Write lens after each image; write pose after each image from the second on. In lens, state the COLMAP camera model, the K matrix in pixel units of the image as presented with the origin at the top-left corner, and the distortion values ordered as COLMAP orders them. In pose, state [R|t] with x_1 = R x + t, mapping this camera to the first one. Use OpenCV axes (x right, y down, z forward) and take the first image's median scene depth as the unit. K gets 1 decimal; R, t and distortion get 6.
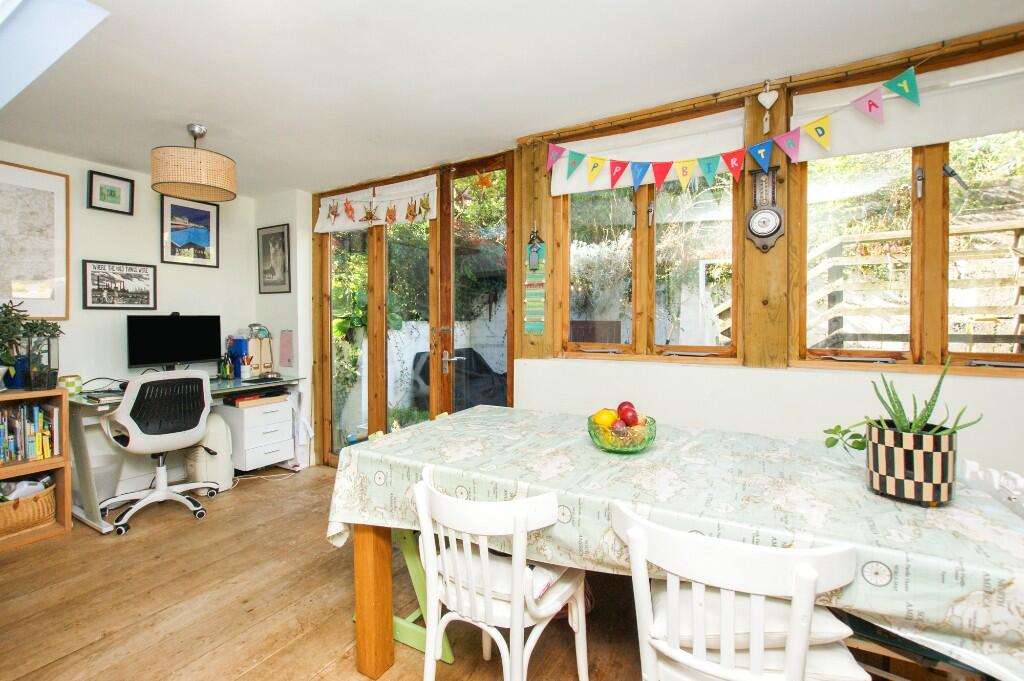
lens RADIAL K [[467.5, 0, 479.9], [0, 467.5, 326.4], [0, 0, 1]] dist [0.000780, 0.000186]
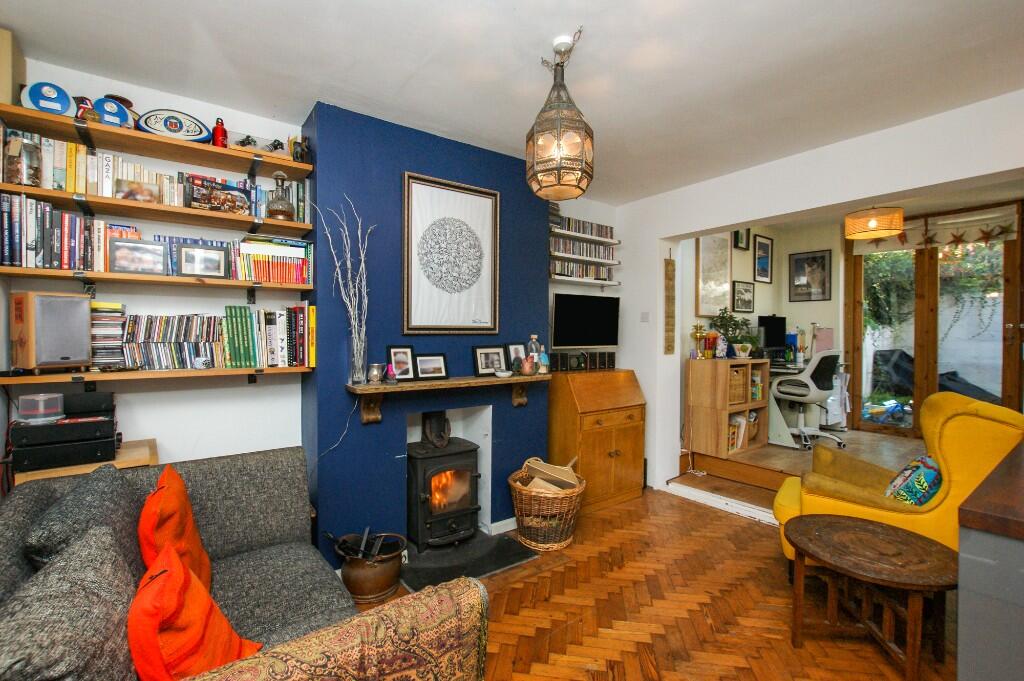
lens RADIAL K [[447.0, 0, 512.0], [0, 447.0, 340.5], [0, 0, 1]] dist [-0.001310, -0.000283]
pose [[0.939102, 0.010485, -0.343478, -0.970610], [-0.010373, 0.999944, 0.002163, 0.060597], [0.343481, 0.001532, 0.939158, -0.626759]]
